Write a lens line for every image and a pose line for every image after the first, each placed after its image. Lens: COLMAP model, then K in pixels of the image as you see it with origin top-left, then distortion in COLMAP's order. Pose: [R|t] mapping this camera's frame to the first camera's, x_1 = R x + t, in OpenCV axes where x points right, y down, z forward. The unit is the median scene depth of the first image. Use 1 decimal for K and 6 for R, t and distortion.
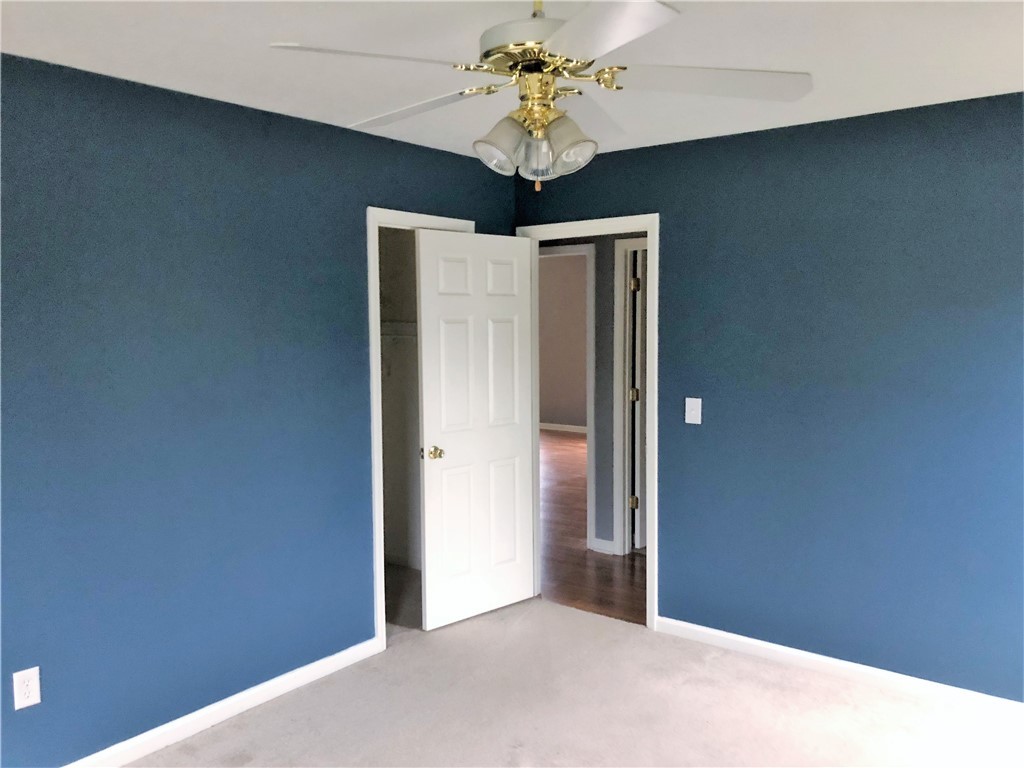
lens RADIAL K [[841.8, 0, 504.8], [0, 841.8, 389.5], [0, 0, 1]] dist [0.037260, -0.020294]
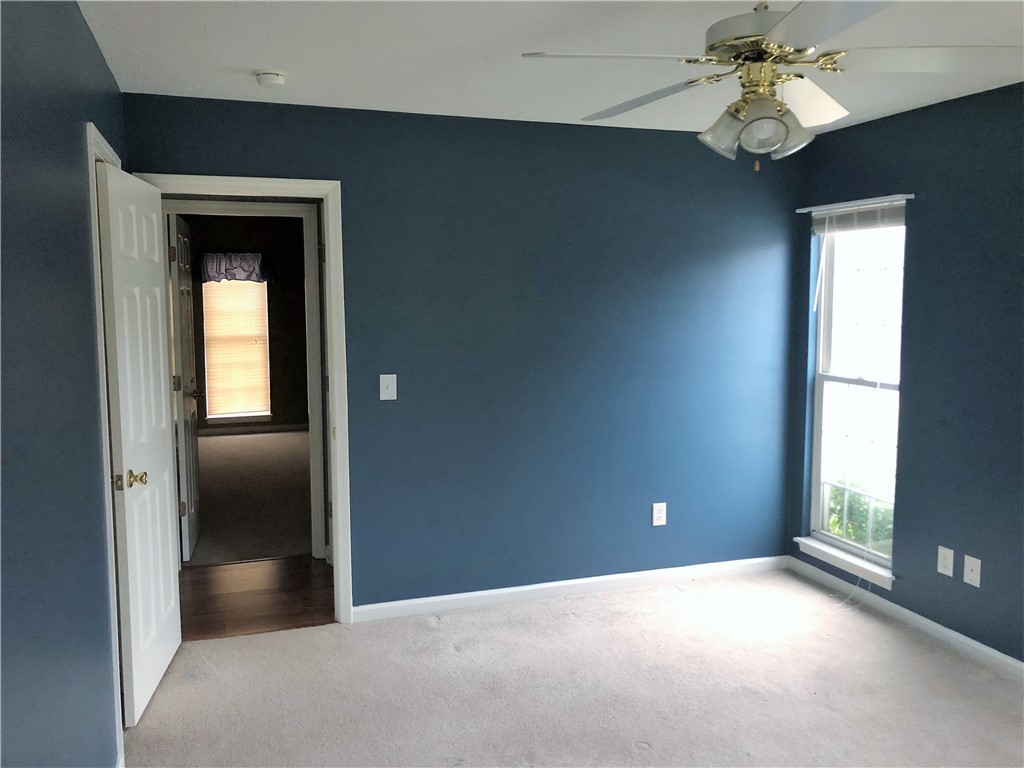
lens RADIAL K [[841.8, 0, 504.3], [0, 841.8, 378.4], [0, 0, 1]] dist [0.037260, -0.020294]
pose [[0.534455, -0.077560, 0.841631, -0.532221], [0.065801, 0.996577, 0.050054, -0.025687], [-0.842632, 0.028628, 0.537729, 0.354641]]
